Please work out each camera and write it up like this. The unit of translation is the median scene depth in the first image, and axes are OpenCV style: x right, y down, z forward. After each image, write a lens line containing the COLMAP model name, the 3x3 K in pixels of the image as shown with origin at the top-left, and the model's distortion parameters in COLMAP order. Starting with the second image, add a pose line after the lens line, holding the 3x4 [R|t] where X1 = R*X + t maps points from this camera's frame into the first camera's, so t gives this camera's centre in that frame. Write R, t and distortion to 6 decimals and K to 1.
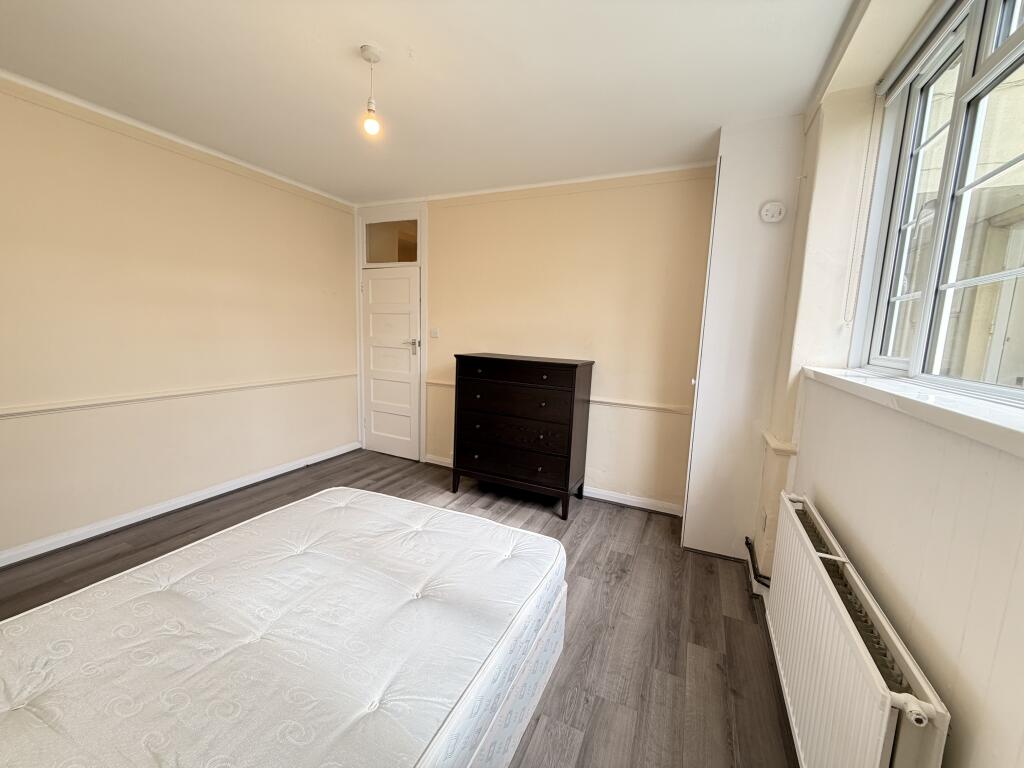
lens RADIAL K [[408.6, 0, 508.6], [0, 408.6, 381.8], [0, 0, 1]] dist [0.000343, 0.000113]
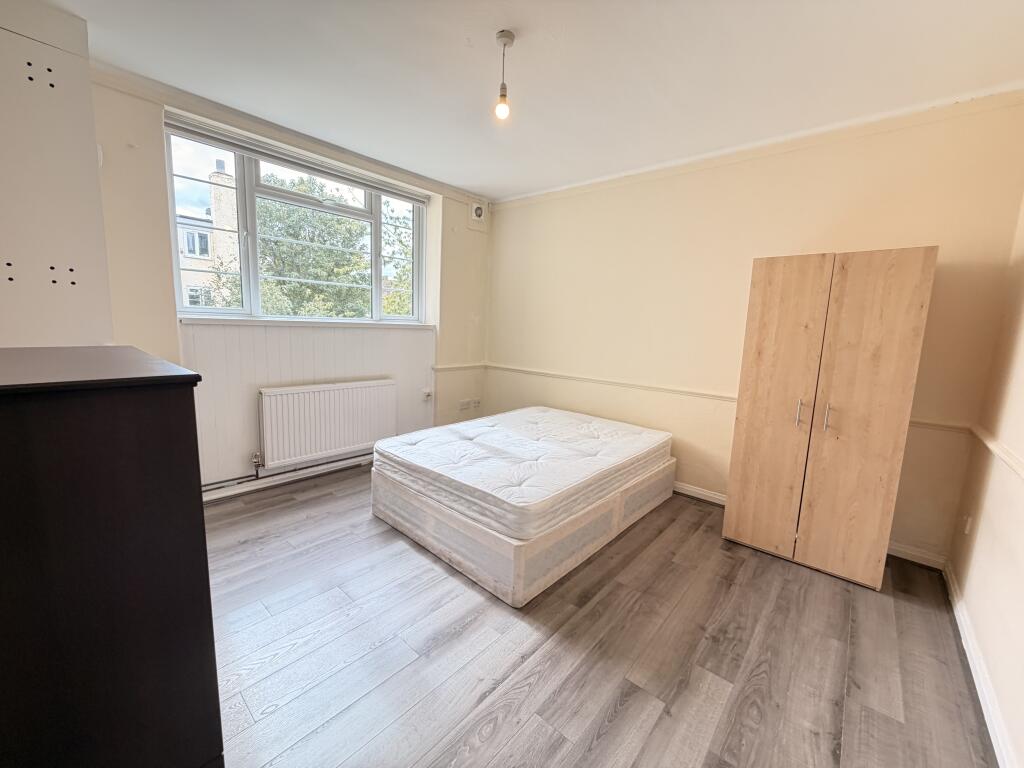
lens RADIAL K [[408.6, 0, 508.6], [0, 408.6, 381.8], [0, 0, 1]] dist [0.000343, 0.000113]
pose [[-0.955794, -0.111121, 0.272231, -0.707248], [-0.035756, 0.962894, 0.267502, -0.247730], [-0.291855, 0.245943, -0.924301, 2.102241]]
